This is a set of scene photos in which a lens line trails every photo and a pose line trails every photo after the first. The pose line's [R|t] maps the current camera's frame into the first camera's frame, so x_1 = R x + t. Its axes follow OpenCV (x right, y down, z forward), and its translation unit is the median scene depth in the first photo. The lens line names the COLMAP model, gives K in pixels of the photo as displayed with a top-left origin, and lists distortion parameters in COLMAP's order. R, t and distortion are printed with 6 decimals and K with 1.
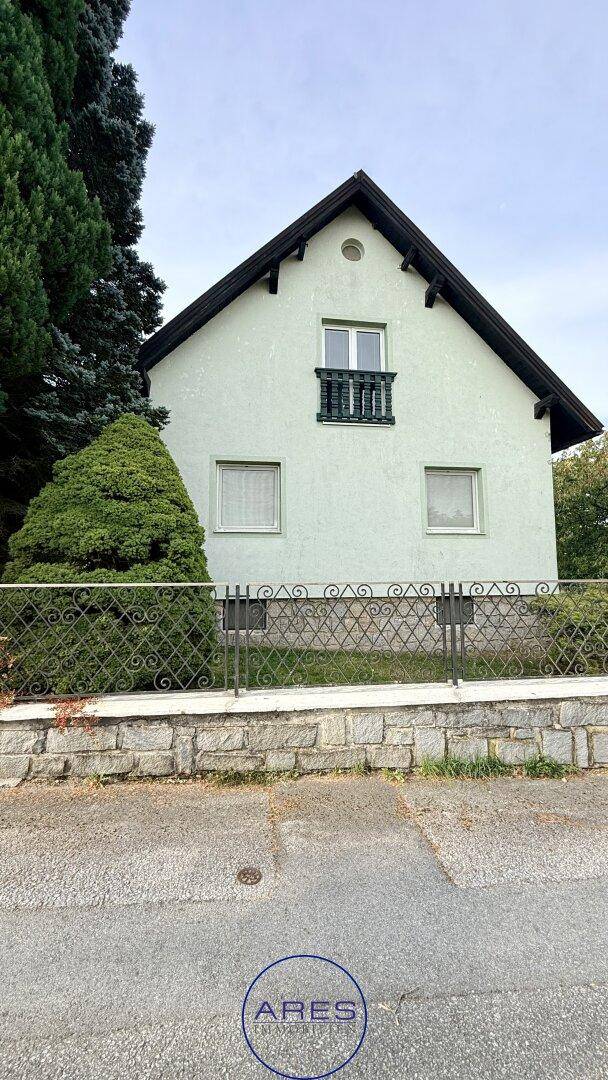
lens RADIAL K [[420.7, 0, 303.5], [0, 420.7, 540.4], [0, 0, 1]] dist [-0.003358, -0.000081]
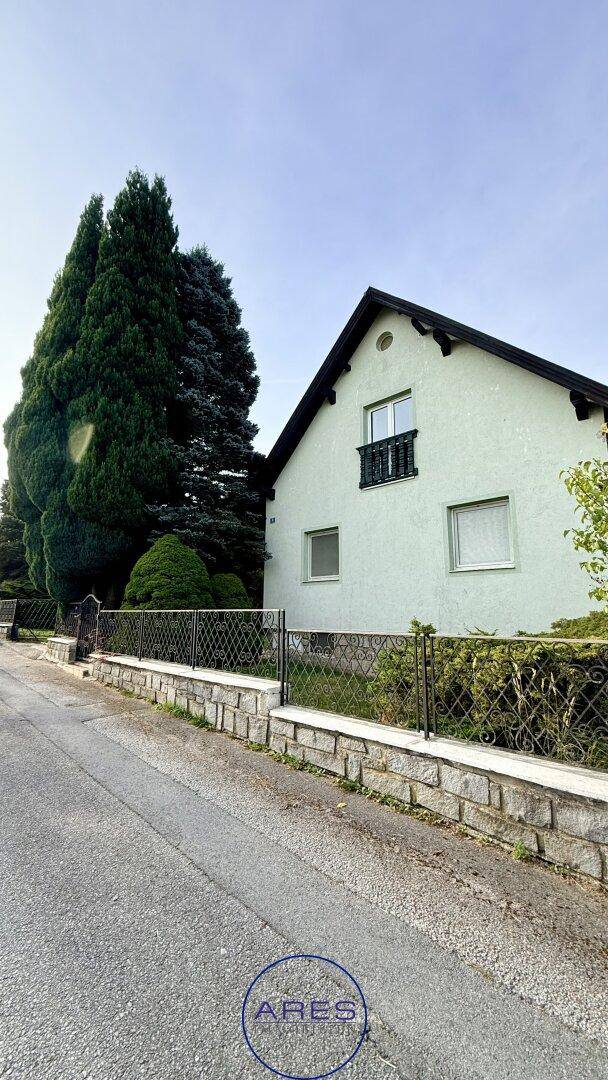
lens RADIAL K [[420.7, 0, 303.2], [0, 420.7, 538.5], [0, 0, 1]] dist [-0.003358, -0.000081]
pose [[0.628214, -0.131071, -0.766921, 0.854356], [0.044216, 0.990129, -0.133000, 0.022218], [0.776783, 0.049642, 0.627809, 0.087891]]
